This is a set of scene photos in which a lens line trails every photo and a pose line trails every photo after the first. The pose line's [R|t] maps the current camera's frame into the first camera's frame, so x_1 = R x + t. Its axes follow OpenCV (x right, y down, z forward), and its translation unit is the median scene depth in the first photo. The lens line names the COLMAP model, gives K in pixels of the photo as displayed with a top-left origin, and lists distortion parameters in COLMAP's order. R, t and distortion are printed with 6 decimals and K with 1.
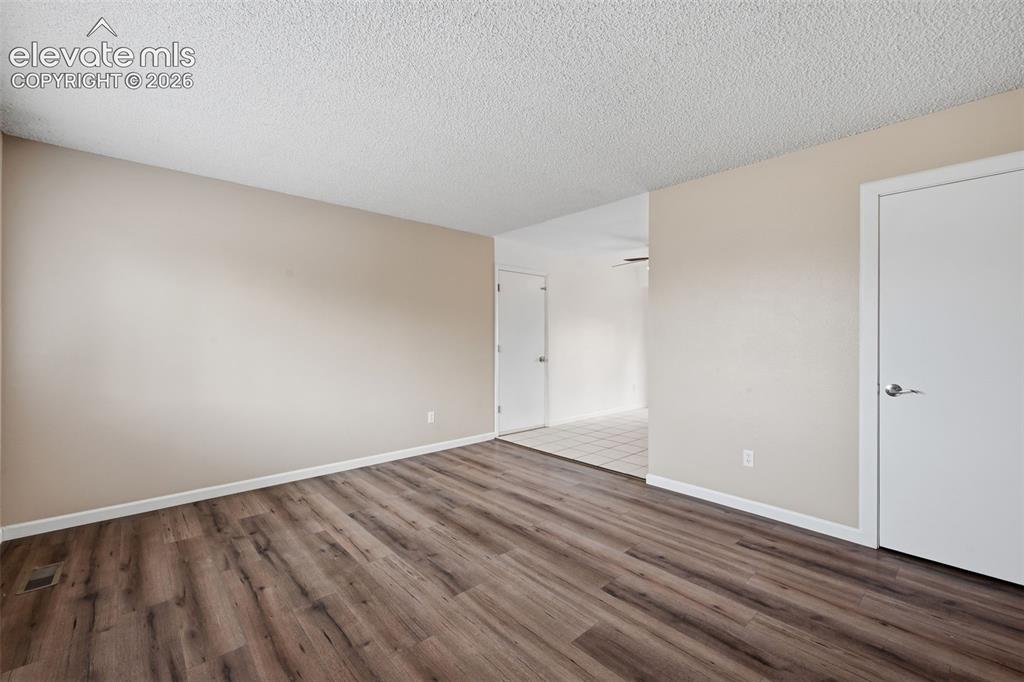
lens RADIAL K [[424.3, 0, 520.1], [0, 424.3, 338.2], [0, 0, 1]] dist [-0.001103, -0.000103]
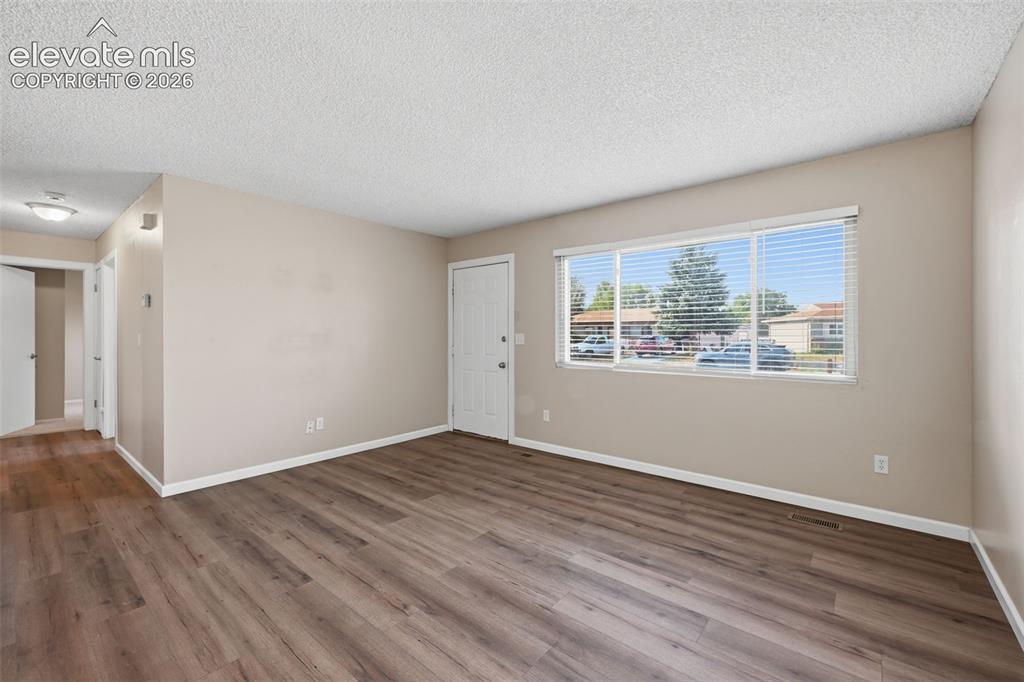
lens RADIAL K [[424.3, 0, 520.1], [0, 424.3, 338.2], [0, 0, 1]] dist [-0.001103, -0.000103]
pose [[-0.990504, 0.001624, -0.137477, -0.060687], [0.000908, 0.999986, 0.005273, 0.000808], [0.137484, 0.005098, -0.990491, 1.987672]]
